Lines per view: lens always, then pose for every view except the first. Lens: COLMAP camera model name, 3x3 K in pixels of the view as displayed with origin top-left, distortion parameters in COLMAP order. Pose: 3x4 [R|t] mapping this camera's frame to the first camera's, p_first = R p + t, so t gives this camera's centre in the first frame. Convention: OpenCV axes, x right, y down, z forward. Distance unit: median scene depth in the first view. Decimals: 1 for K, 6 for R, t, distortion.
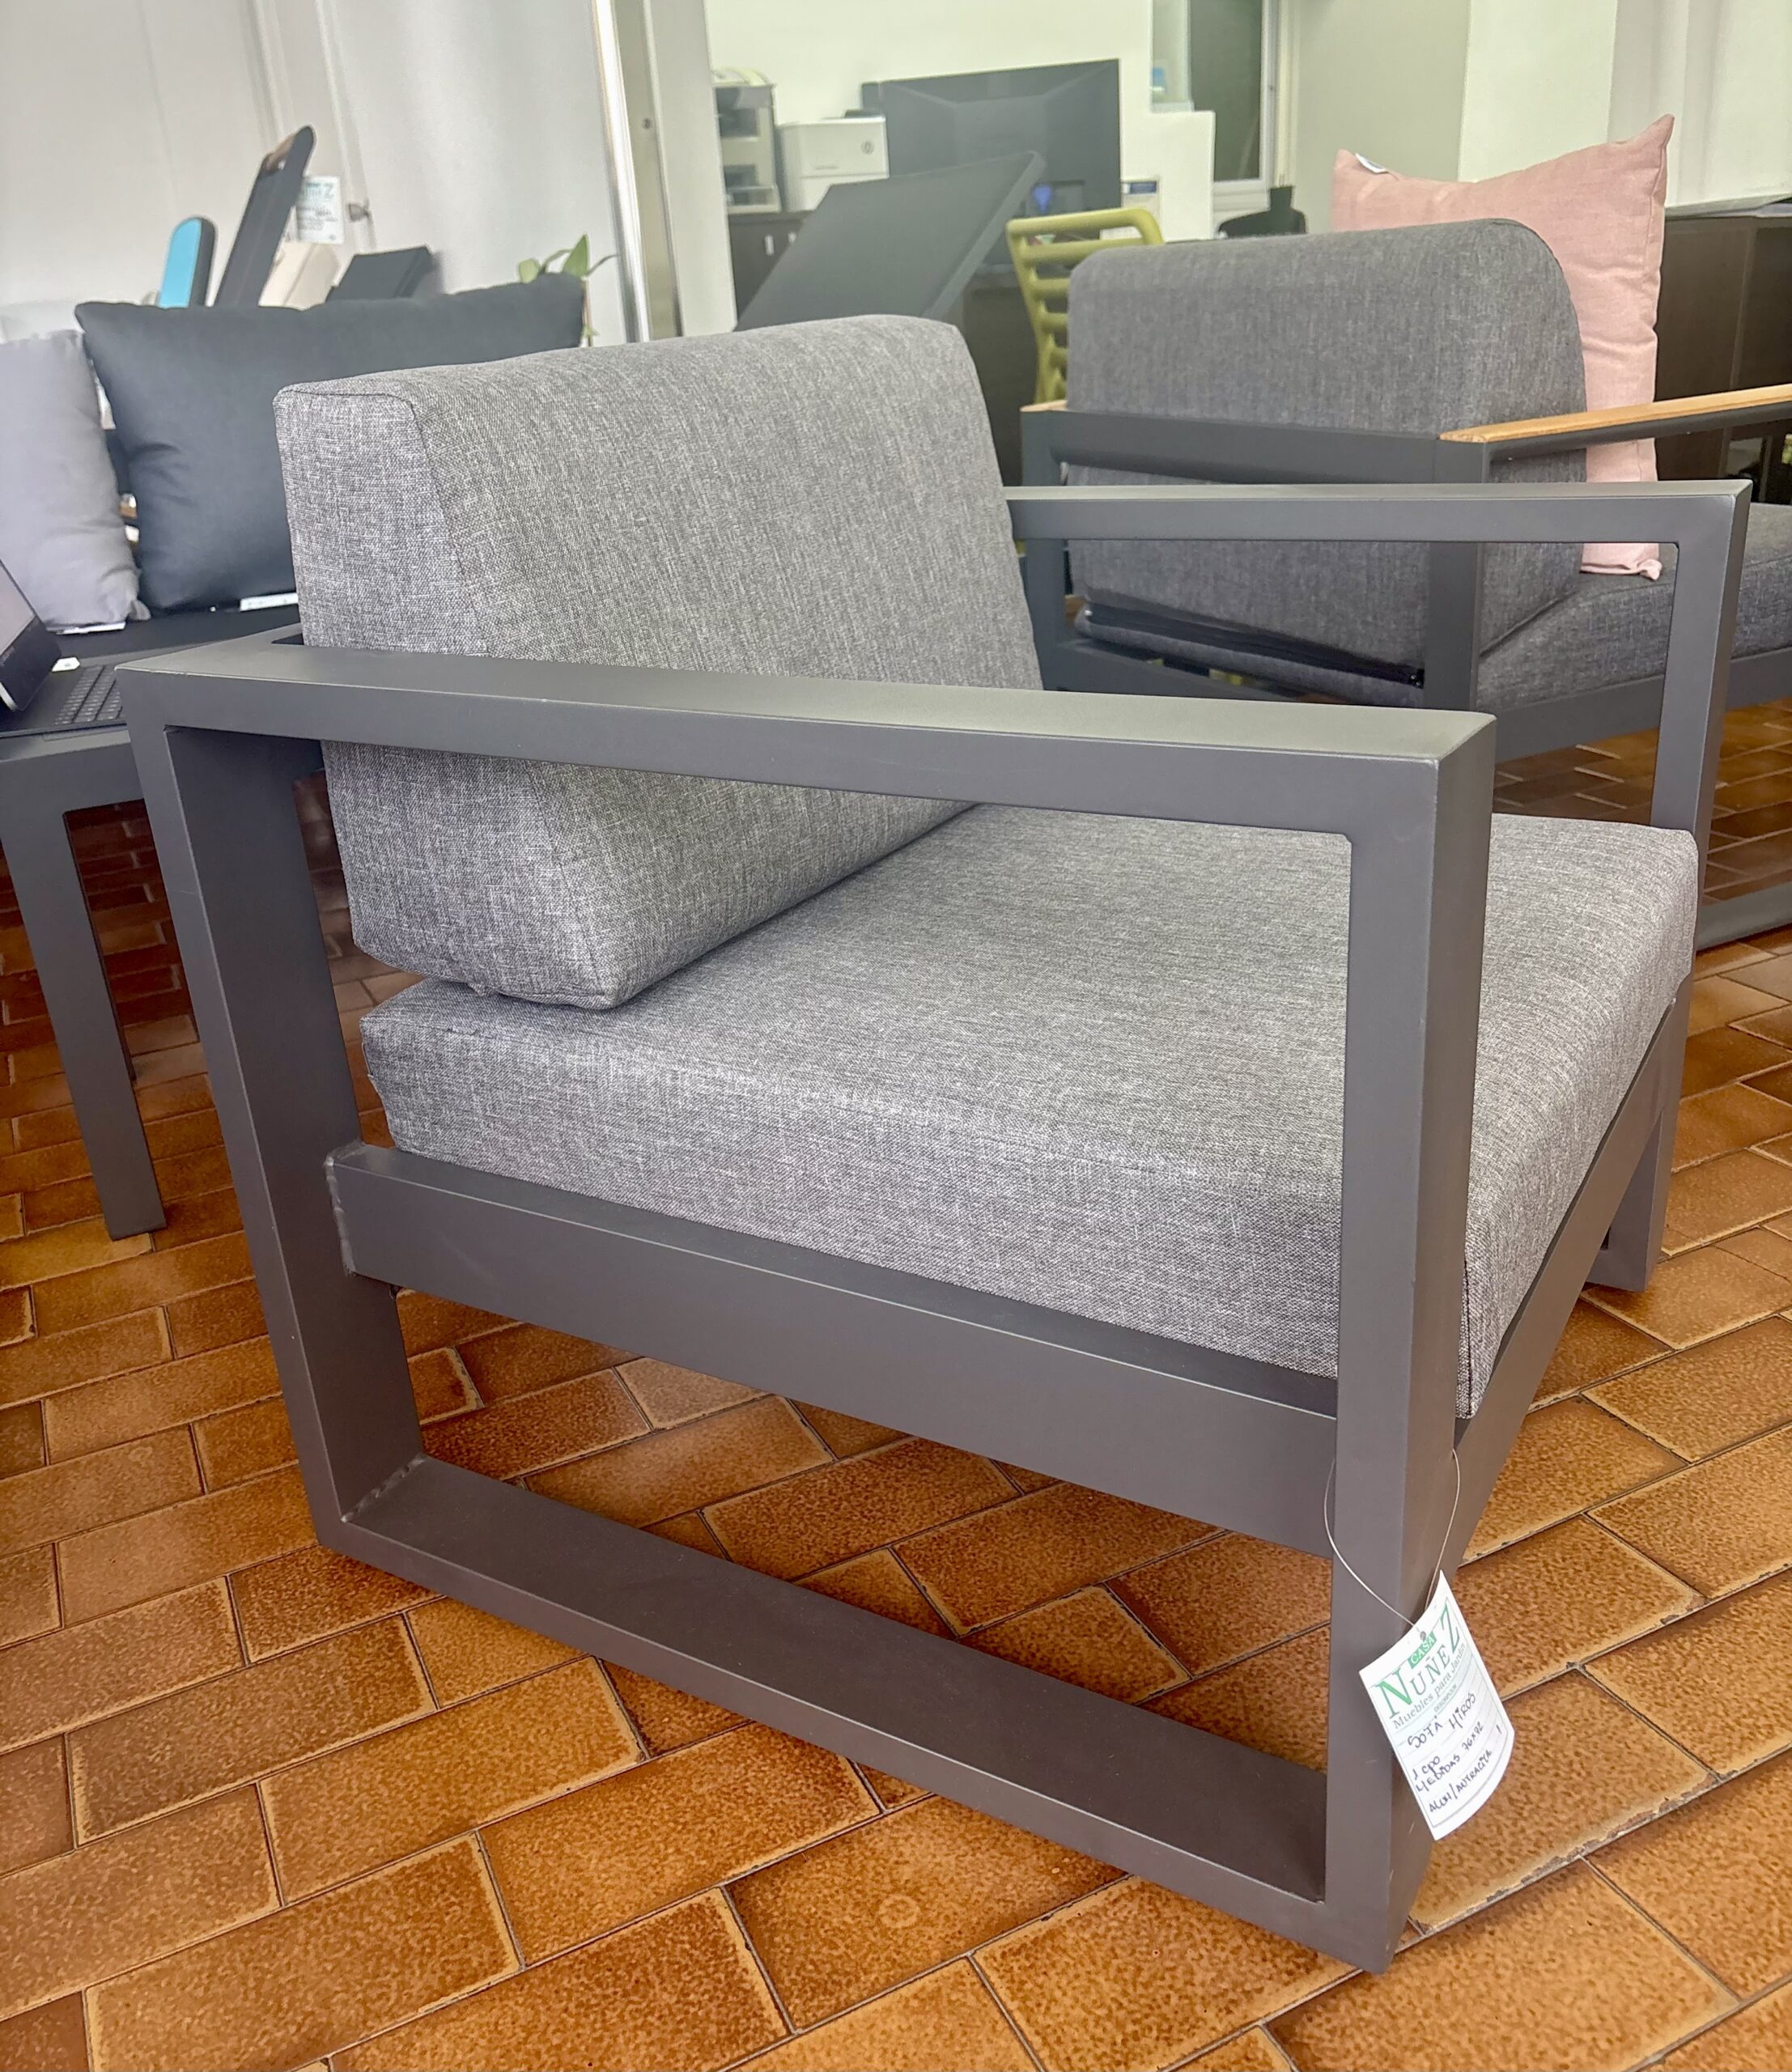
lens RADIAL K [[1897.4, 0, 892.5], [0, 1897.4, 1147.3], [0, 0, 1]] dist [-0.070160, 0.167366]
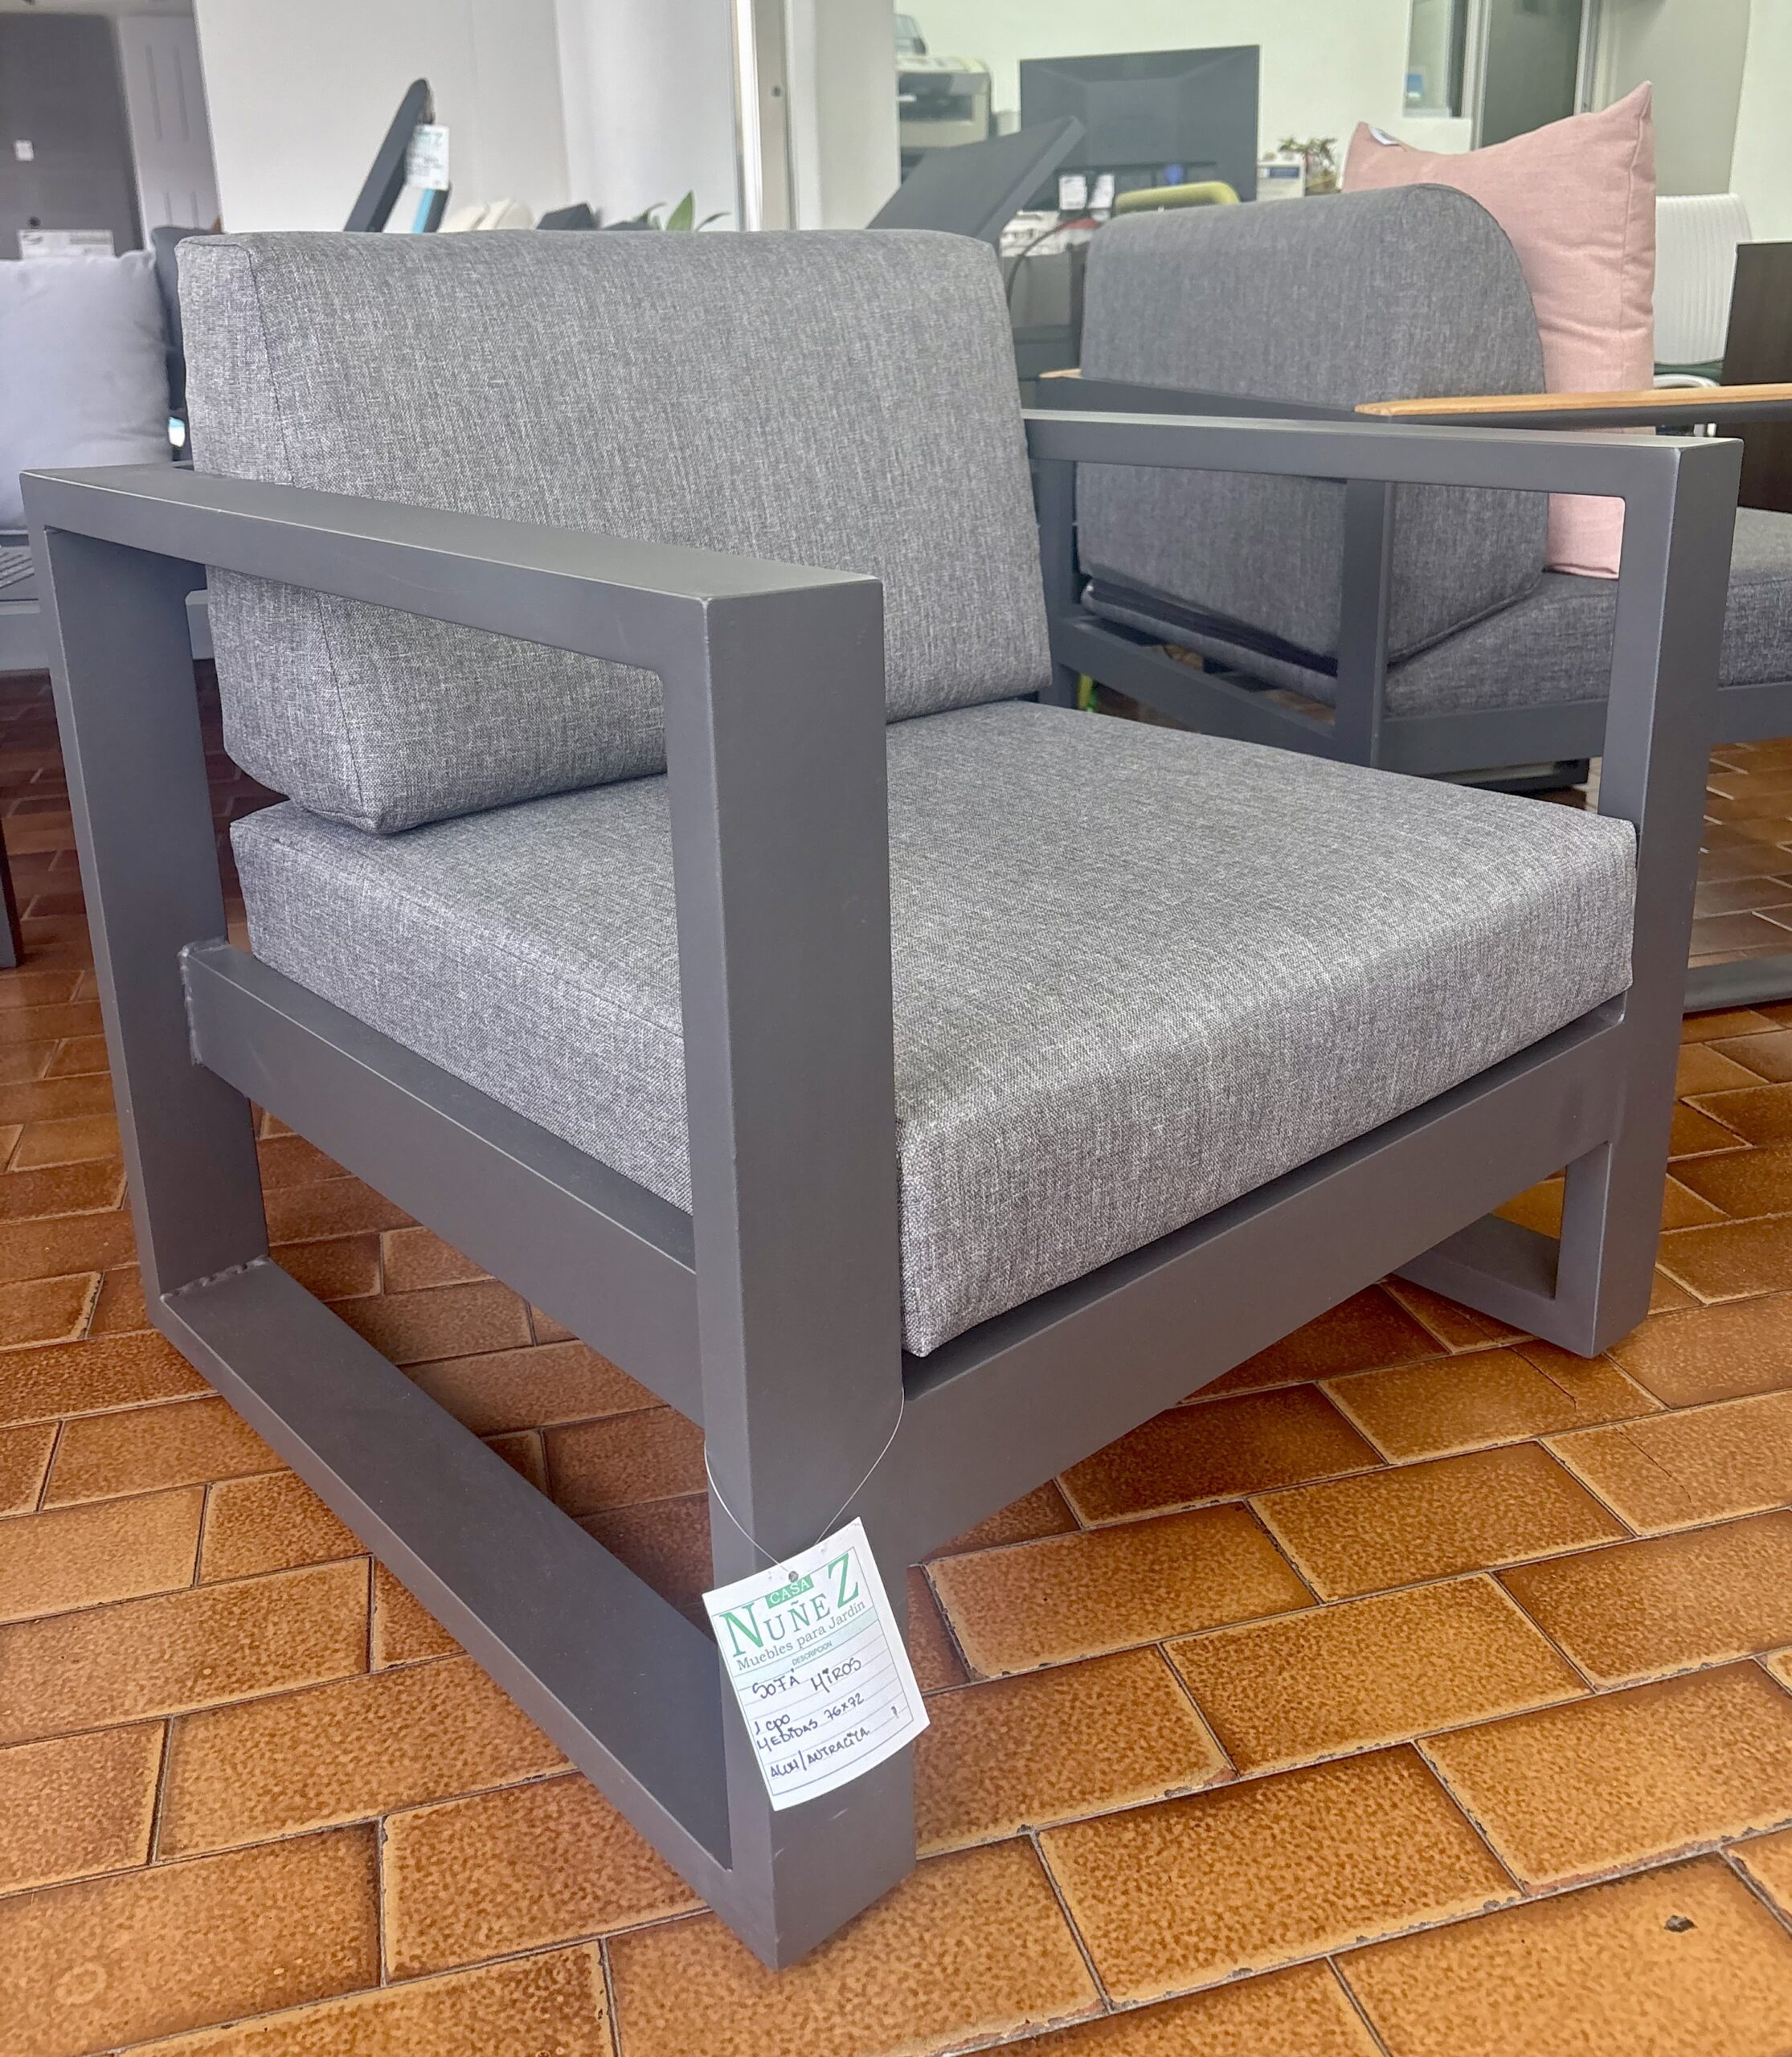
lens RADIAL K [[1958.4, 0, 897.8], [0, 1958.4, 922.6], [0, 0, 1]] dist [0.005154, -0.005294]
pose [[0.981420, 0.101936, -0.162553, 0.258348], [-0.120083, 0.987088, -0.106010, -0.008193], [0.149648, 0.123560, 0.980988, 0.077005]]
